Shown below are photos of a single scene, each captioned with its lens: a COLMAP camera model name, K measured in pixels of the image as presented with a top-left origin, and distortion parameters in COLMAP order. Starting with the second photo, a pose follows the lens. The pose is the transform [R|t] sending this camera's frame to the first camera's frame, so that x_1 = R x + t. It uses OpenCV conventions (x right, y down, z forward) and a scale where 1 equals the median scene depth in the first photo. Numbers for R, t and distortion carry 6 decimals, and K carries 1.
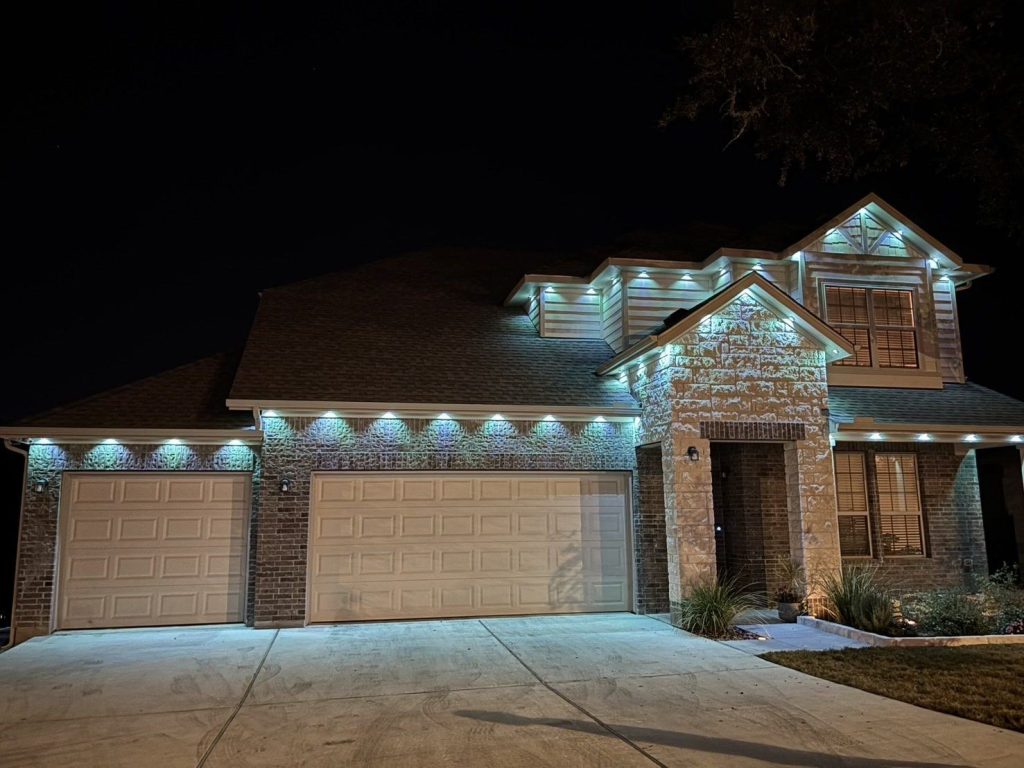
lens RADIAL K [[756.2, 0, 511.9], [0, 756.2, 389.3], [0, 0, 1]] dist [0.036727, -0.039751]
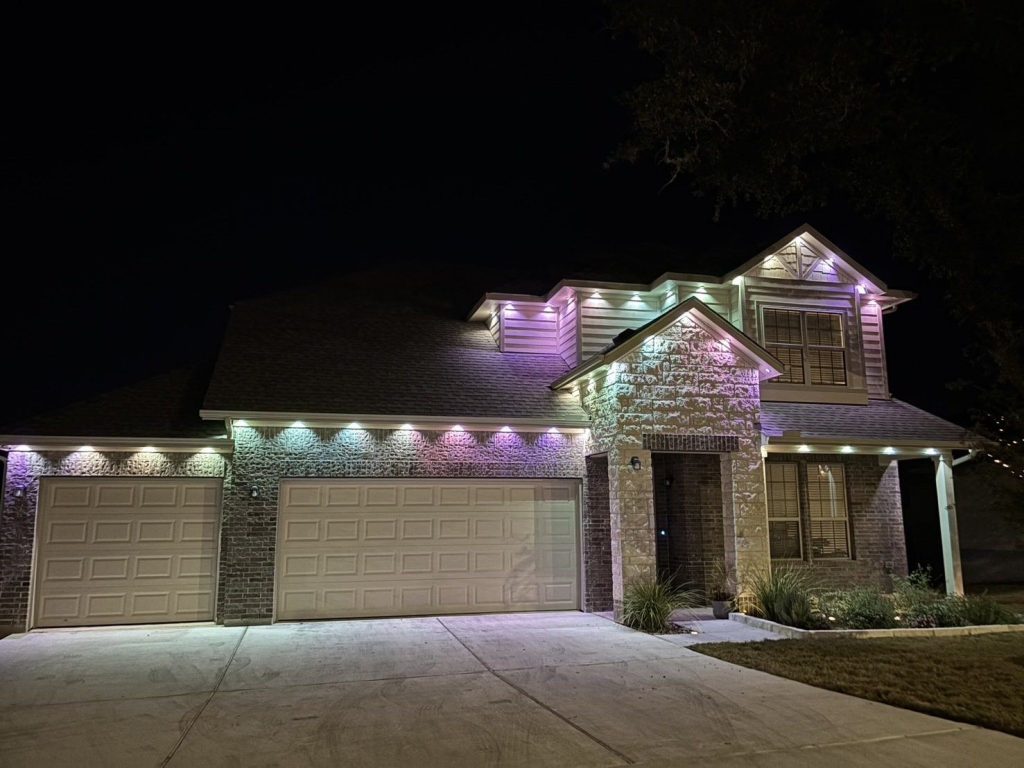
lens RADIAL K [[756.2, 0, 511.9], [0, 756.2, 389.3], [0, 0, 1]] dist [0.036727, -0.039751]
pose [[0.999071, 0.010081, 0.041898, 0.013976], [-0.009772, 0.999924, -0.007566, -0.011104], [-0.041971, 0.007149, 0.999093, -0.075292]]
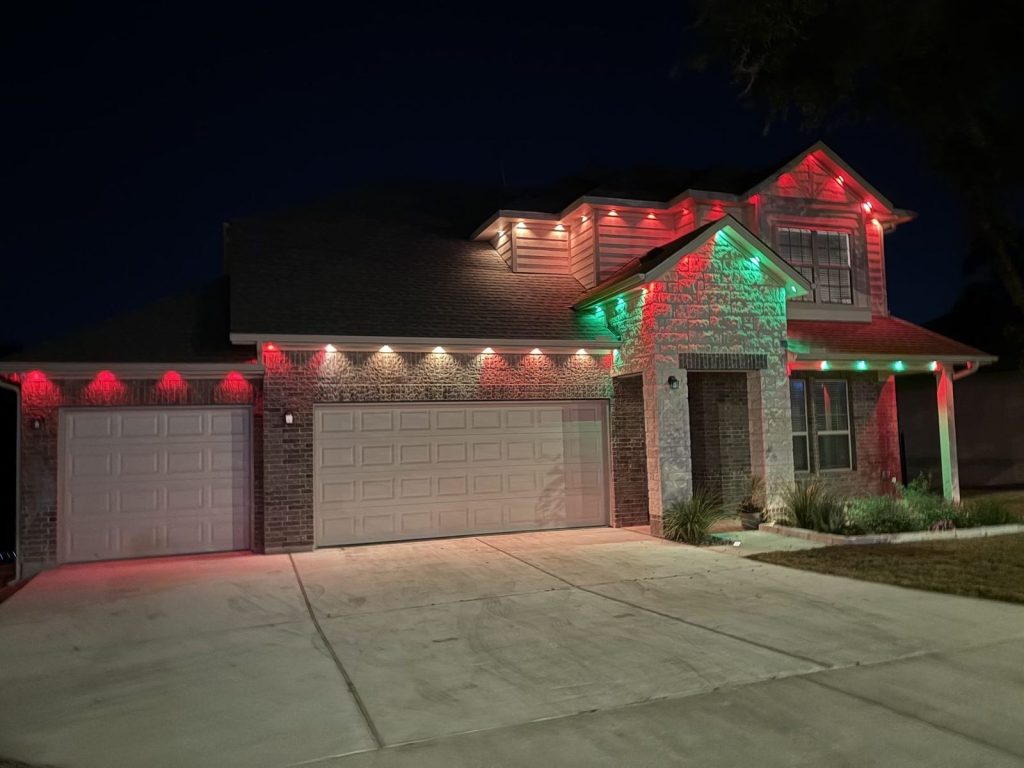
lens RADIAL K [[750.8, 0, 516.4], [0, 750.8, 391.2], [0, 0, 1]] dist [0.056158, -0.088679]
pose [[0.989931, -0.012268, 0.141019, -0.133744], [-0.001281, 0.995420, 0.095585, -0.006523], [-0.141546, -0.094803, 0.985382, -0.042187]]
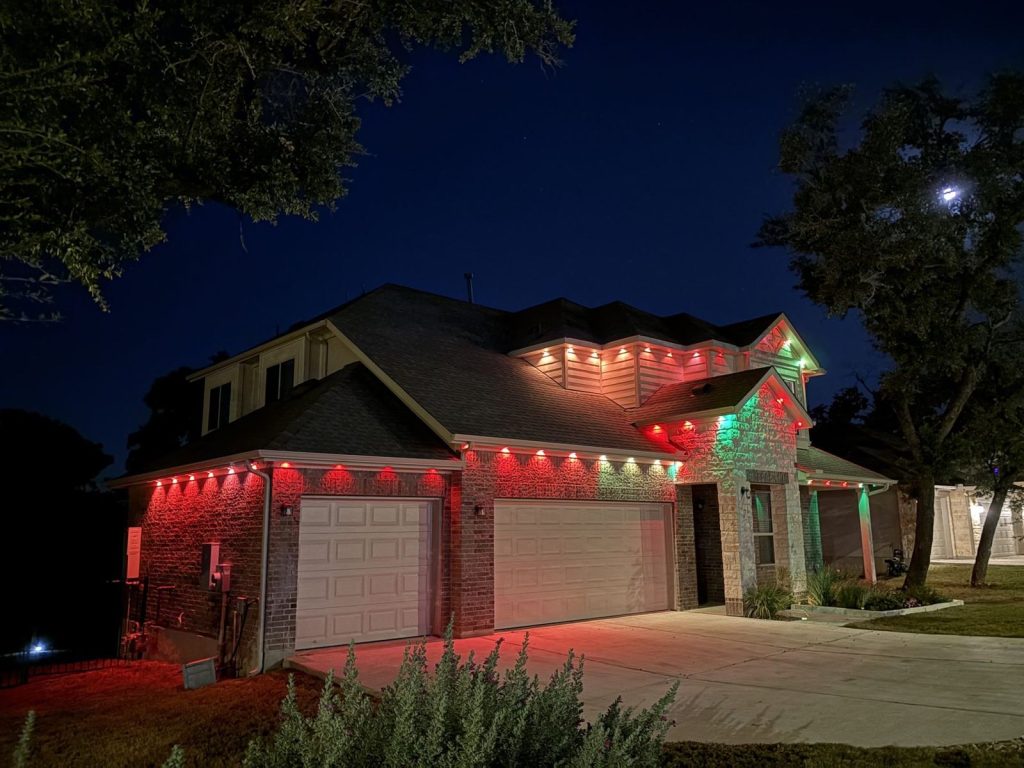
lens RADIAL K [[769.2, 0, 512.0], [0, 769.2, 384.0], [0, 0, 1]] dist [0.134803, -0.488772]
pose [[0.867740, 0.090746, 0.488665, -0.820598], [-0.073778, 0.995816, -0.053915, -0.005041], [-0.491513, 0.010731, 0.870804, -0.044432]]
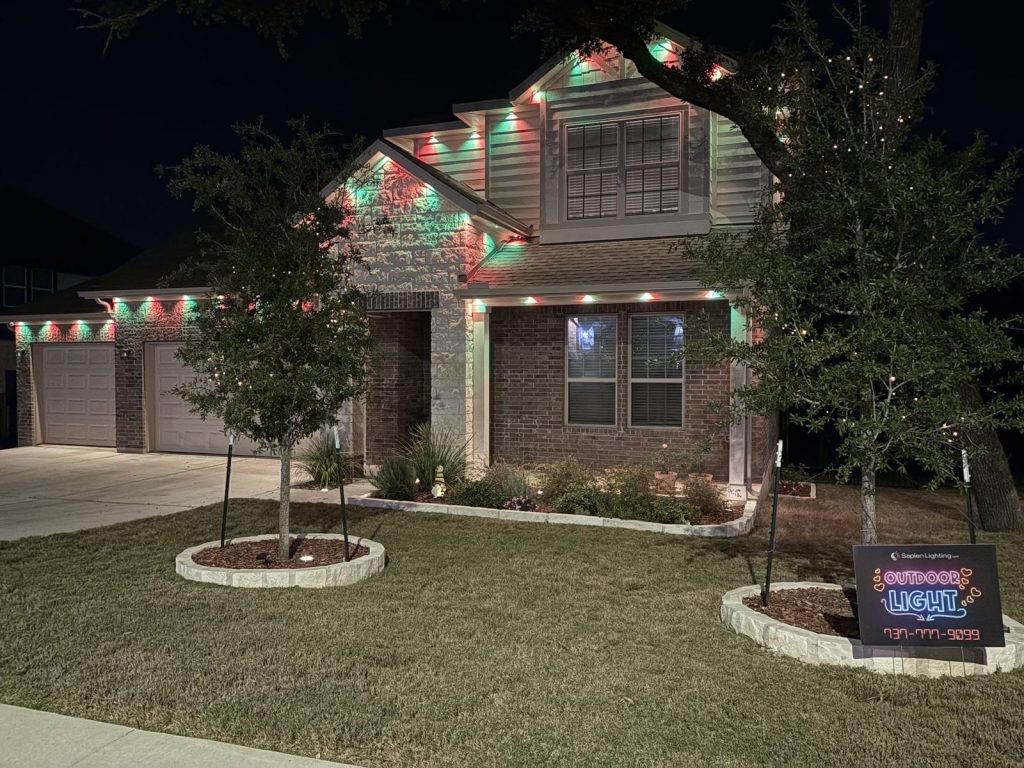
lens RADIAL K [[750.8, 0, 516.4], [0, 750.8, 391.2], [0, 0, 1]] dist [0.056158, -0.088679]
pose [[0.852888, 0.027169, -0.521386, 0.981068], [0.075791, 0.981624, 0.175130, 0.008833], [0.516563, -0.188883, 0.835156, 0.205452]]
